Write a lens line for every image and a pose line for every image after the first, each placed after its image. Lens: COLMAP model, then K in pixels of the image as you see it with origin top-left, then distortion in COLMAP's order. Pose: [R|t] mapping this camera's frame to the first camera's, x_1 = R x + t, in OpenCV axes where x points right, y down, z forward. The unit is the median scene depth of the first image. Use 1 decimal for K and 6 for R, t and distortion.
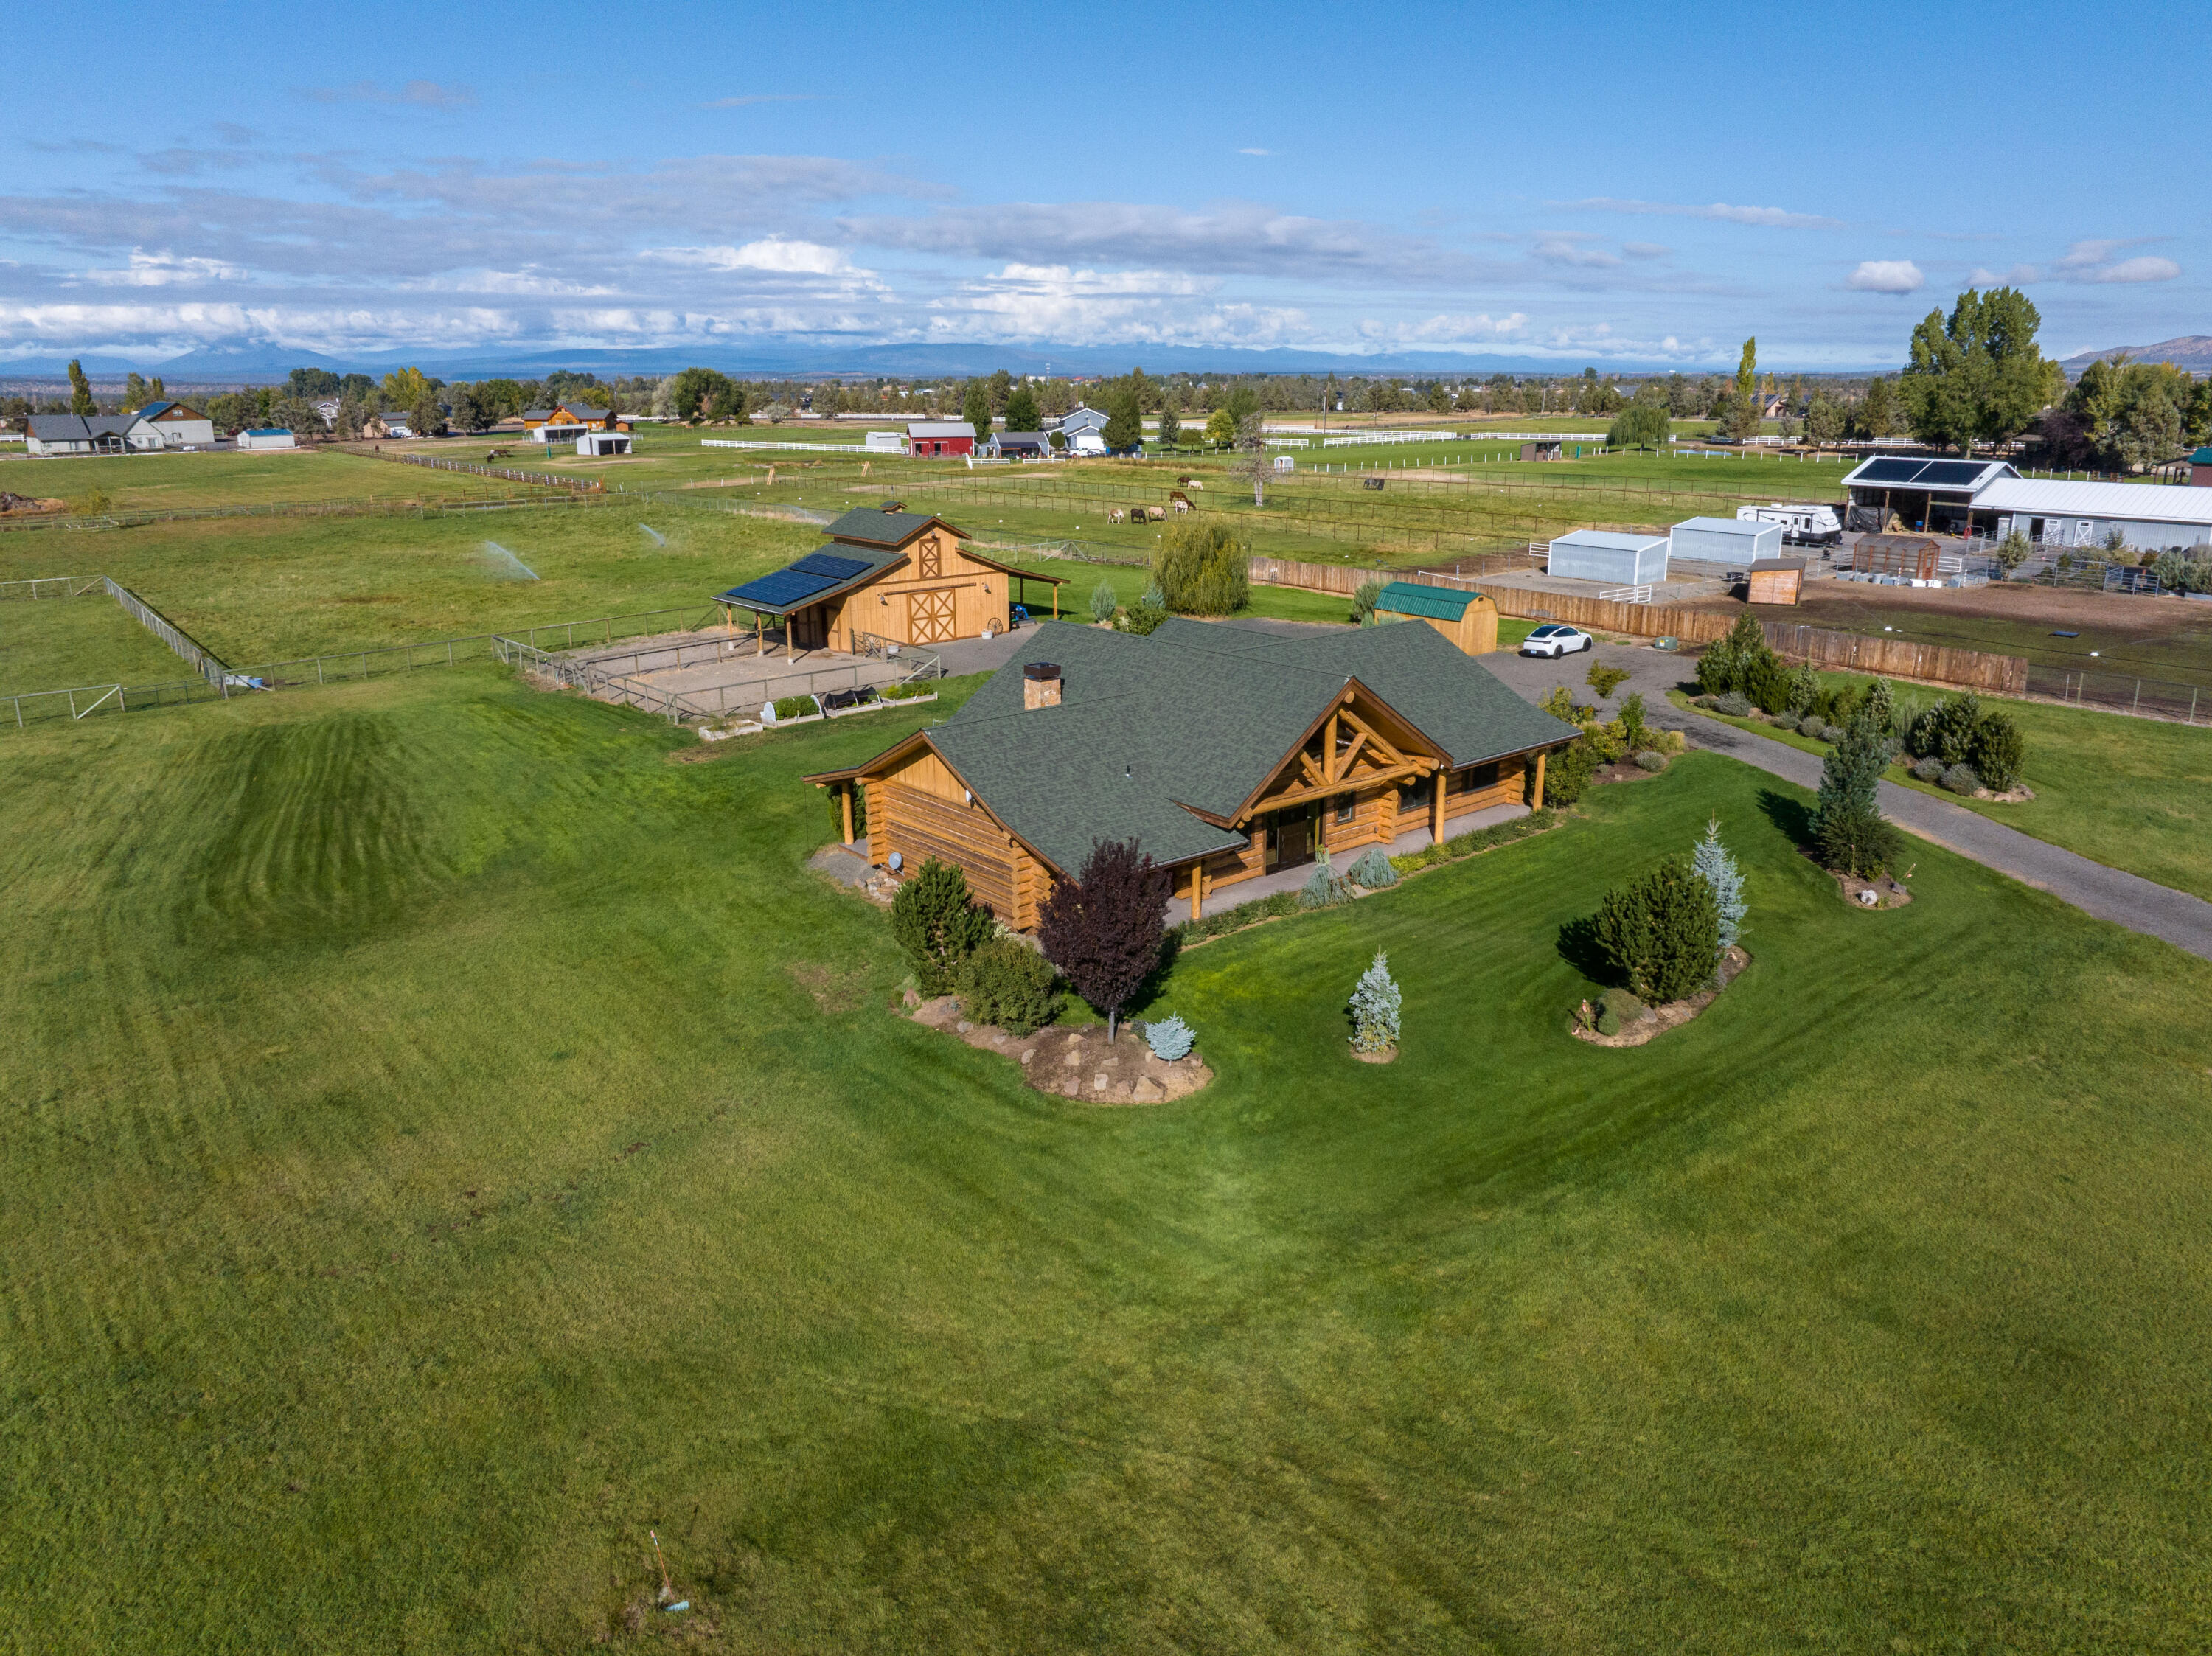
lens RADIAL K [[1560.7, 0, 1060.0], [0, 1560.7, 728.4], [0, 0, 1]] dist [-0.051633, 0.021751]
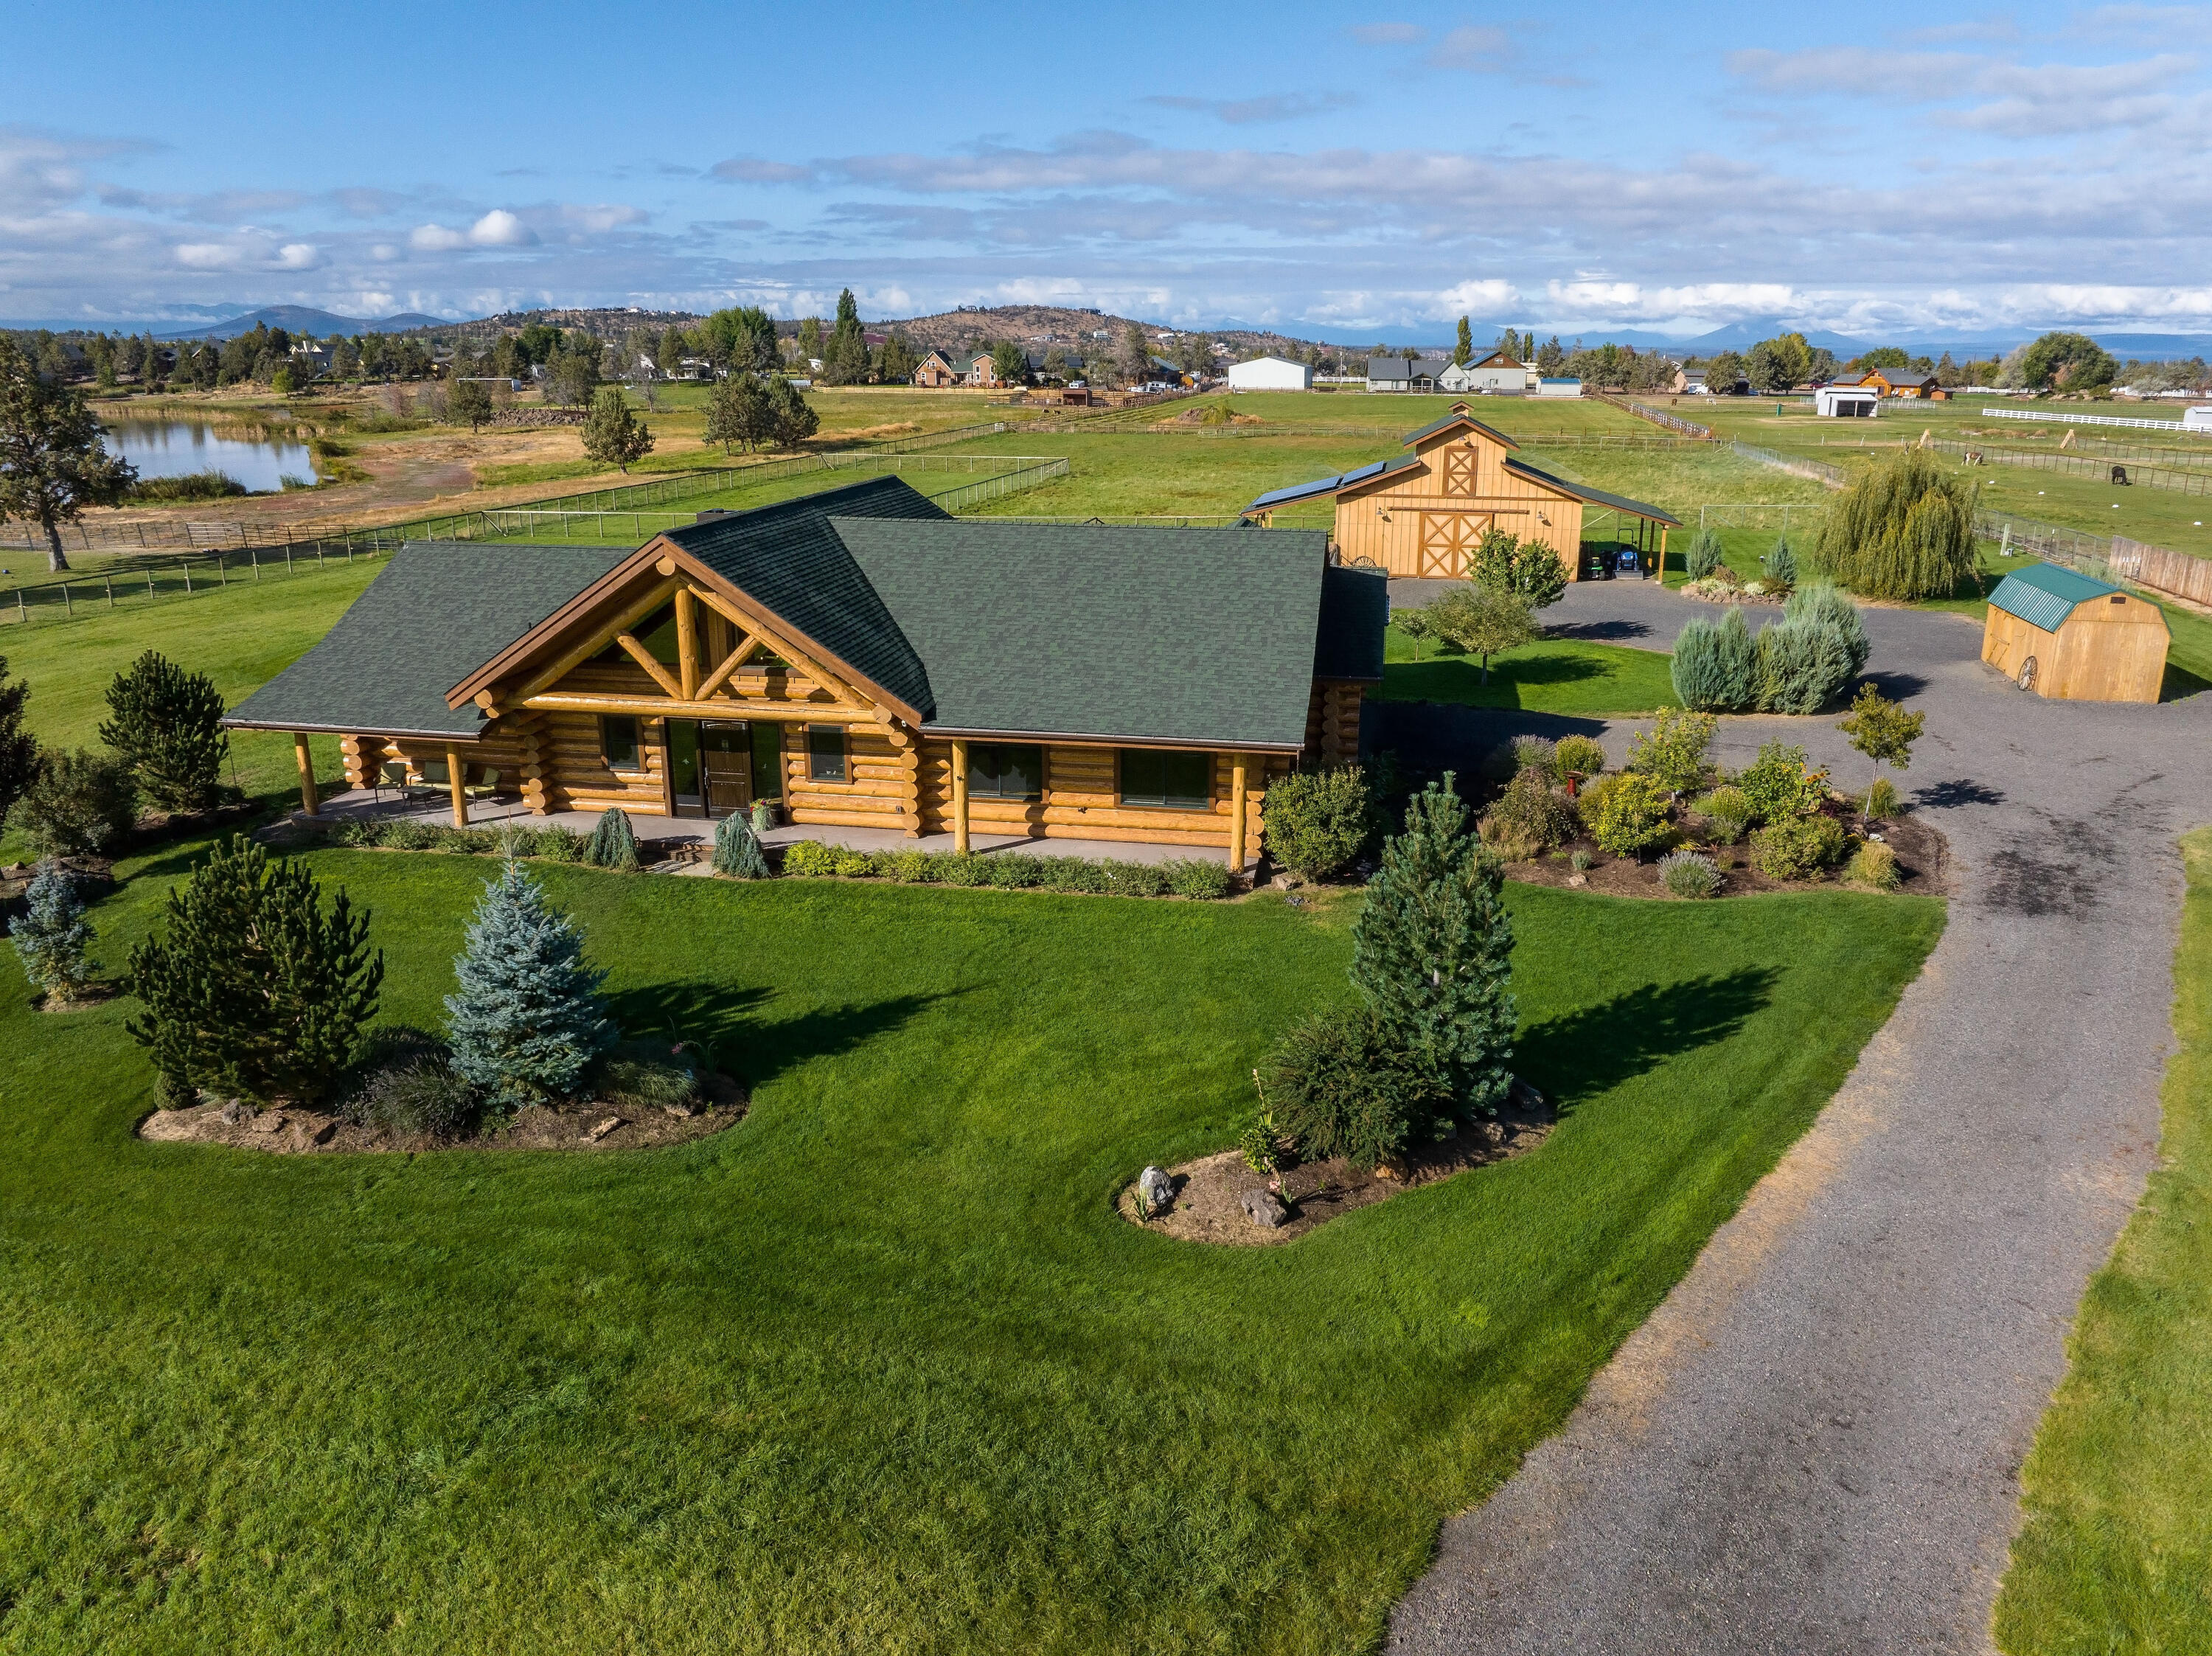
lens RADIAL K [[1553.5, 0, 1137.7], [0, 1553.5, 723.4], [0, 0, 1]] dist [-0.050590, 0.020297]
pose [[0.656362, 0.187643, -0.730739, 0.413474], [-0.180292, 0.979525, 0.089586, -0.025114], [0.732587, 0.072946, 0.676753, 0.364968]]
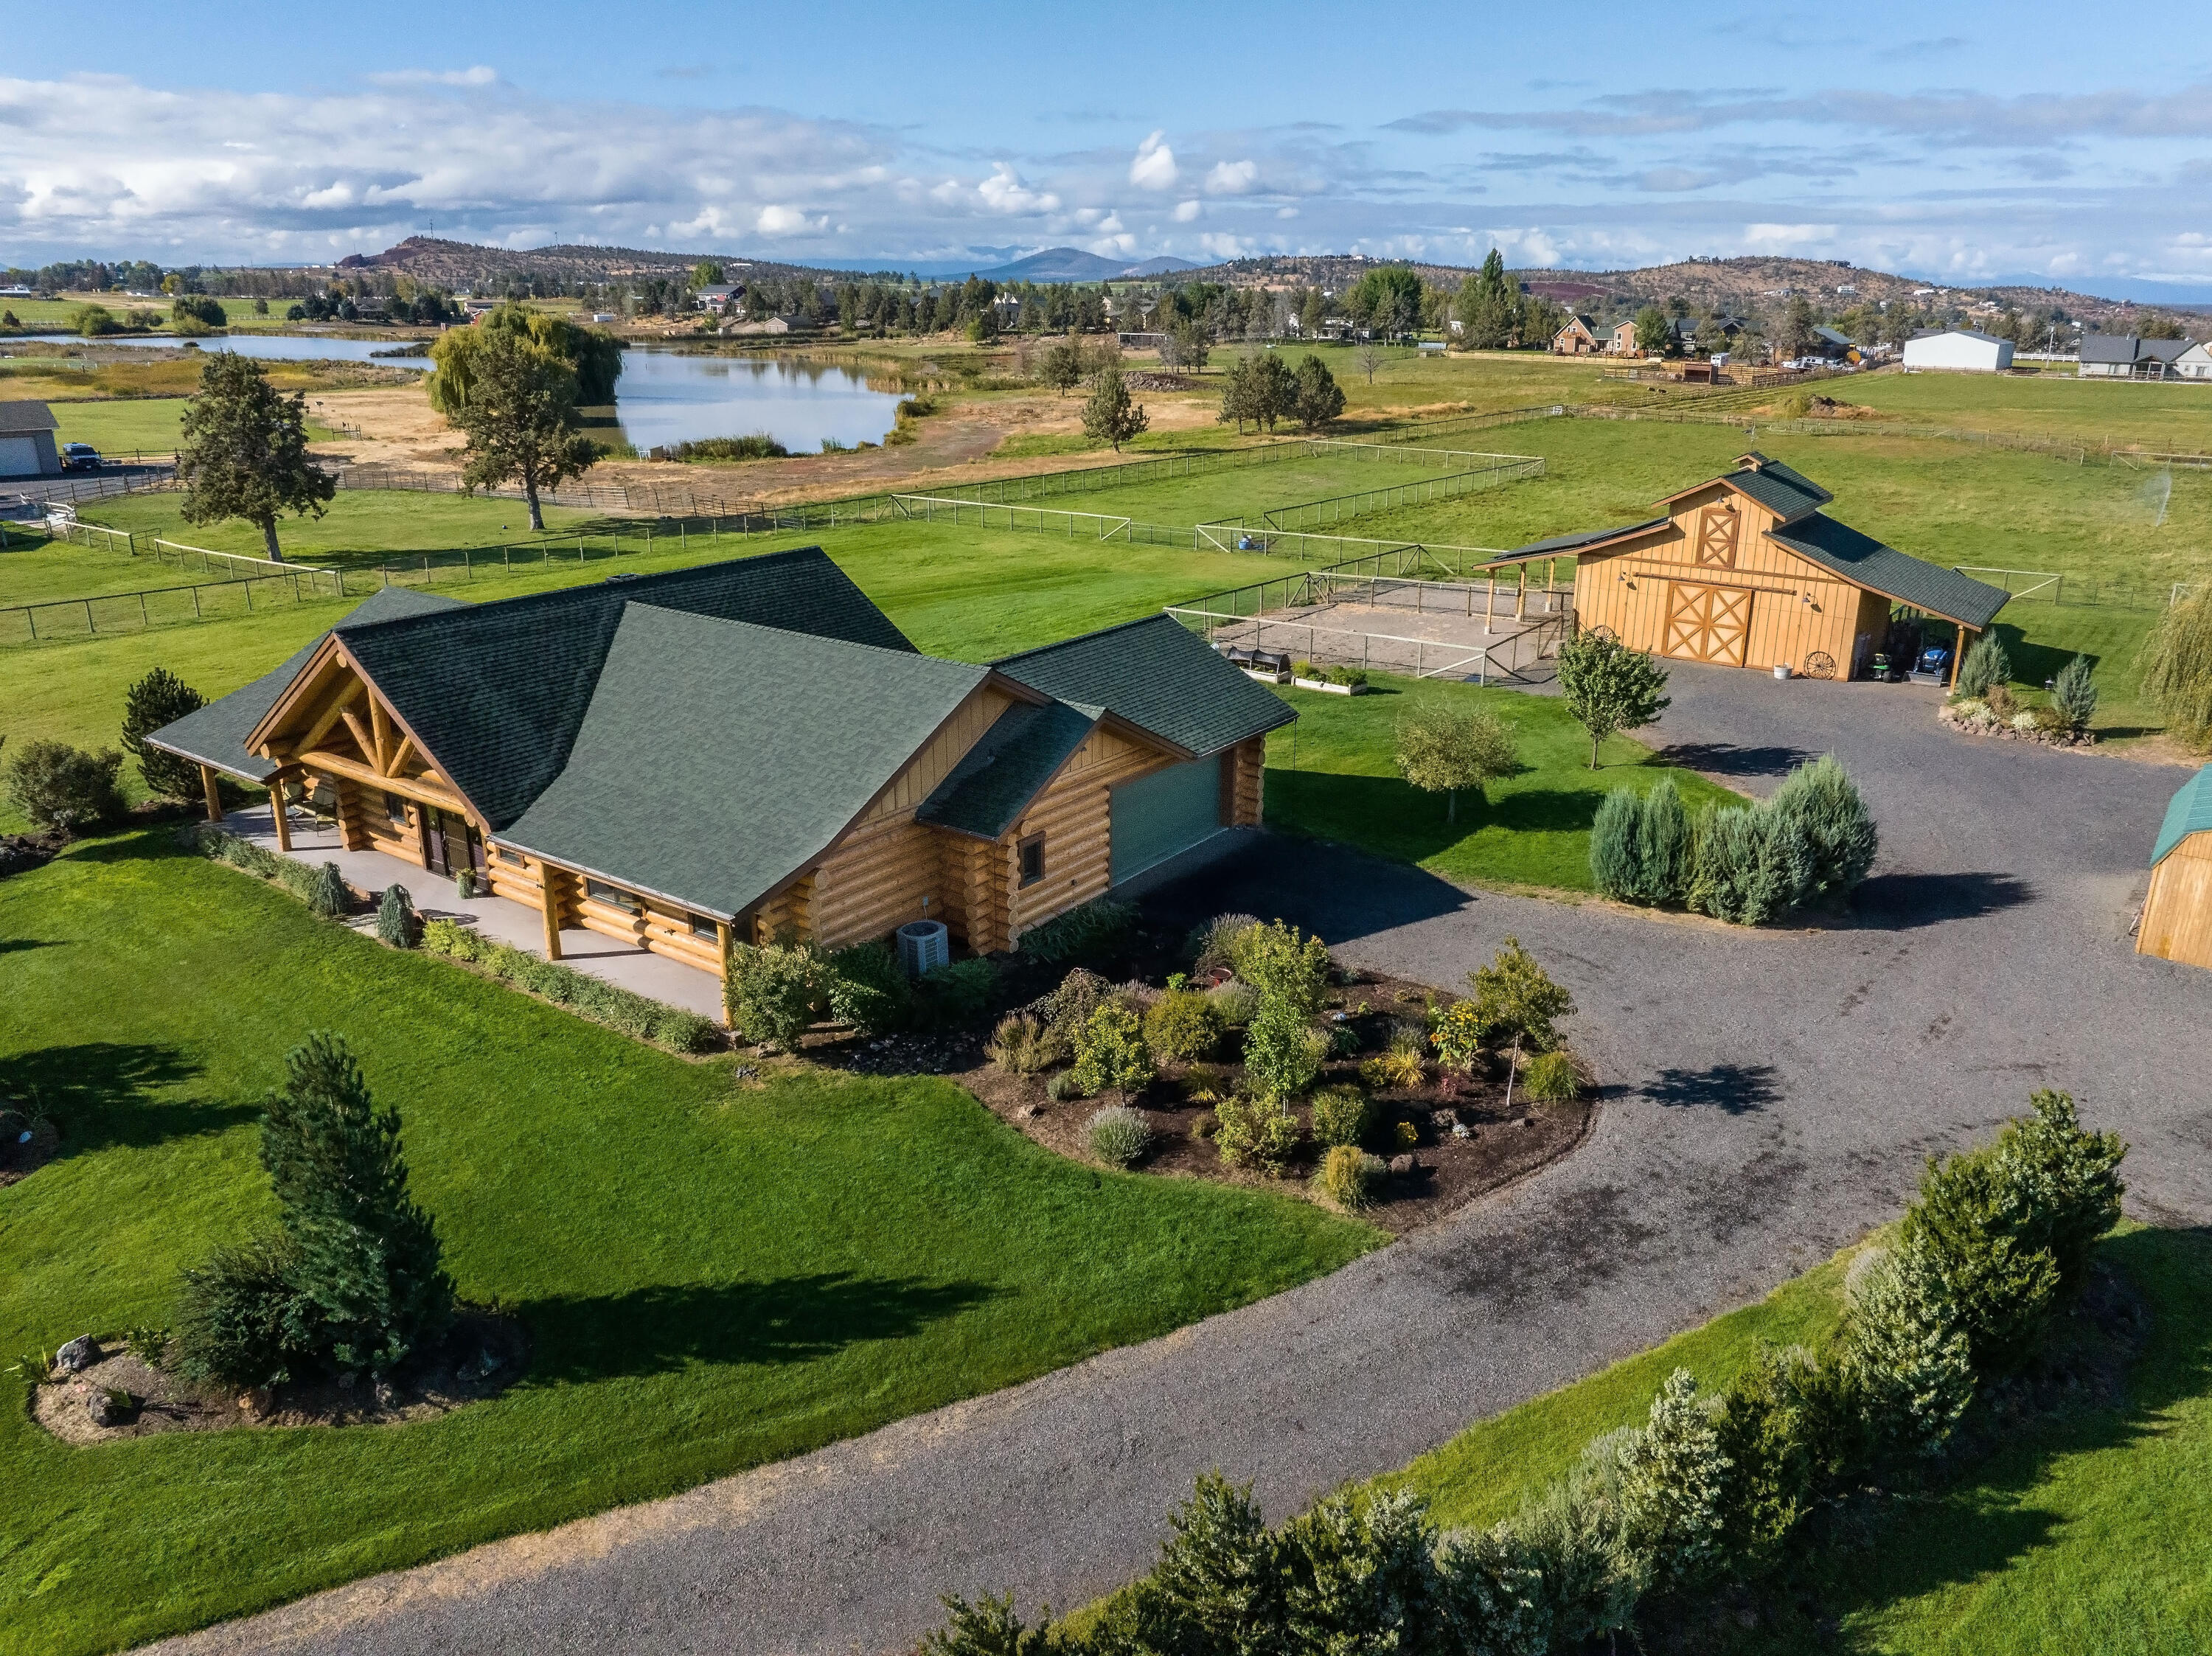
lens RADIAL K [[1570.4, 0, 1181.6], [0, 1570.4, 740.8], [0, 0, 1]] dist [-0.033834, 0.005209]
pose [[0.291263, 0.275075, -0.916242, 0.501961], [-0.231749, 0.949528, 0.211397, -0.116831], [0.928148, 0.150766, 0.340311, 0.576860]]
